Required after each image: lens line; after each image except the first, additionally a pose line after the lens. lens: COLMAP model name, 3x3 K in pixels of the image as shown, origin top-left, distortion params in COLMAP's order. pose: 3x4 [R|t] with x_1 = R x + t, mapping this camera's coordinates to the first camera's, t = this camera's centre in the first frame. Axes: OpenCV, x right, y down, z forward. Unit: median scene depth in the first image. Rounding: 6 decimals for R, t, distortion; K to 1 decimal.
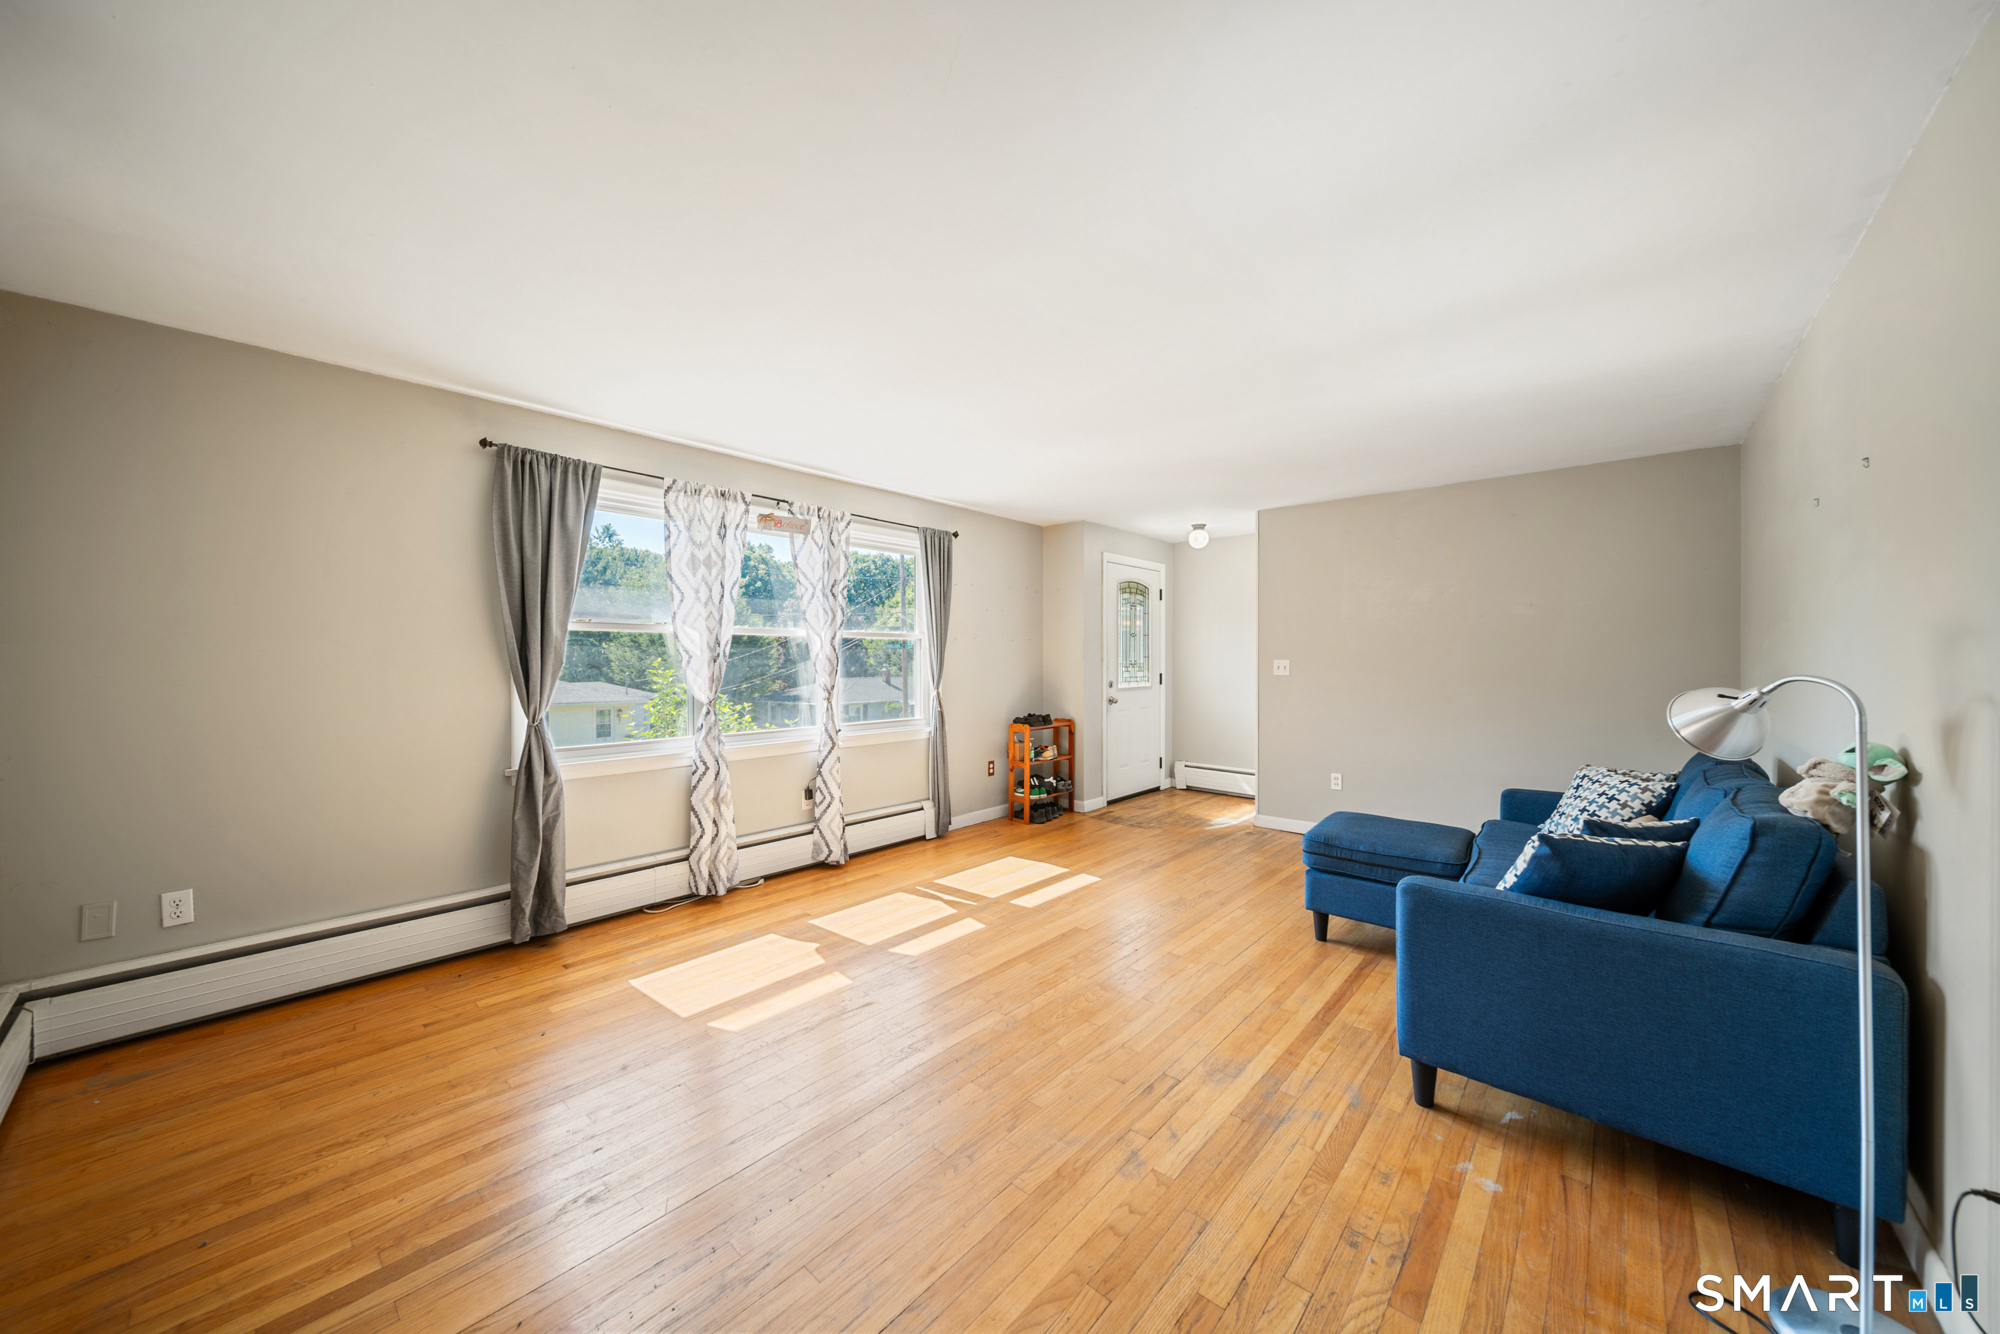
lens RADIAL K [[705.5, 0, 1002.5], [0, 705.5, 662.3], [0, 0, 1]] dist [0.001395, -0.001211]
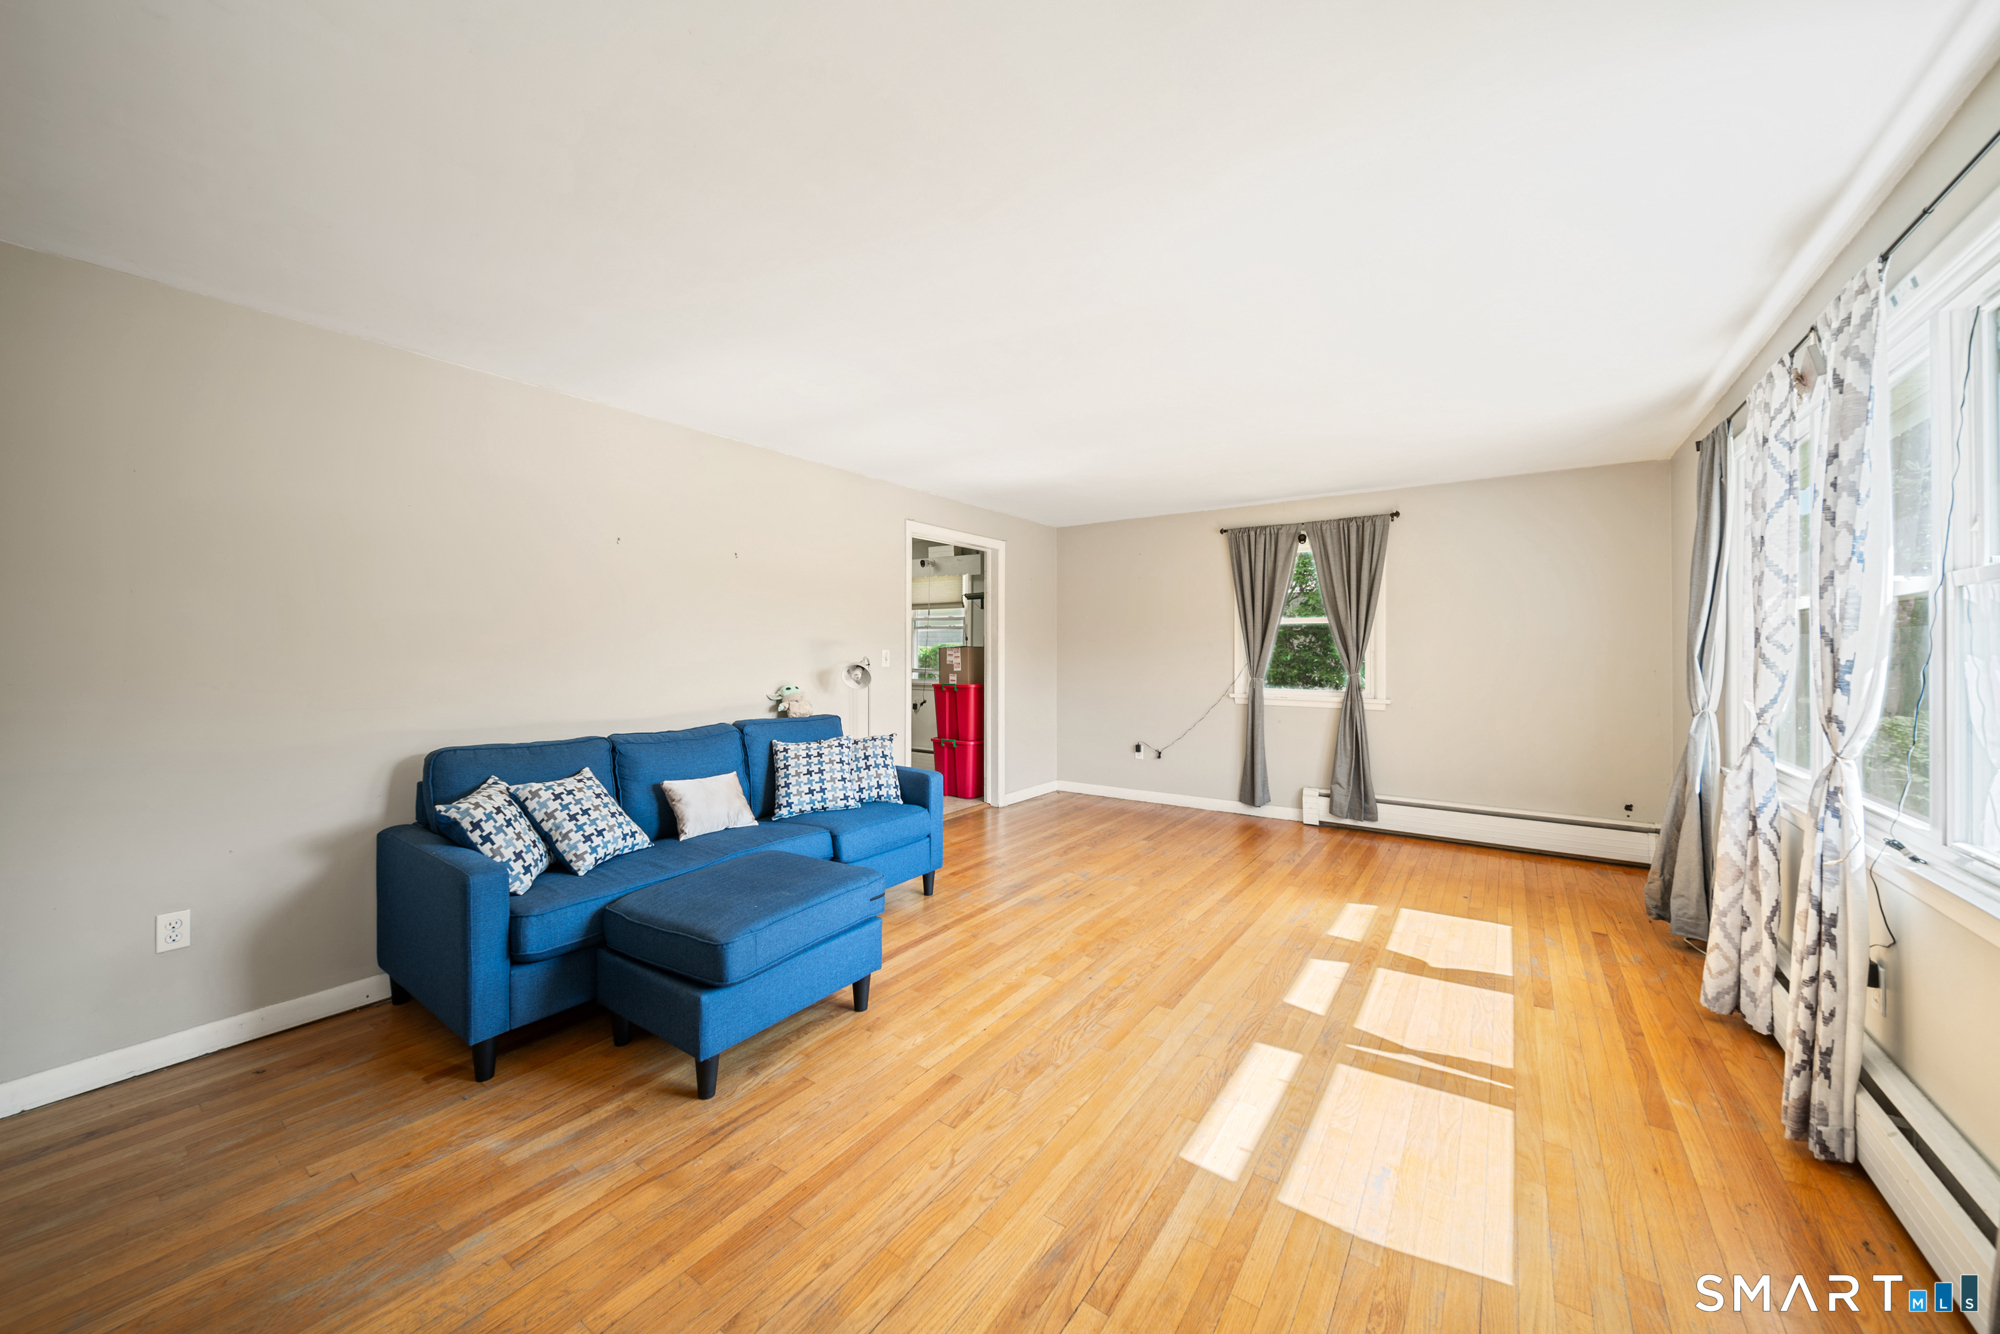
lens RADIAL K [[705.5, 0, 998.6], [0, 705.5, 655.9], [0, 0, 1]] dist [0.001395, -0.001211]
pose [[-0.995632, -0.002912, -0.093315, 0.371315], [-0.003652, 0.999963, 0.007757, -0.005169], [0.093289, 0.008064, -0.995606, 1.786043]]
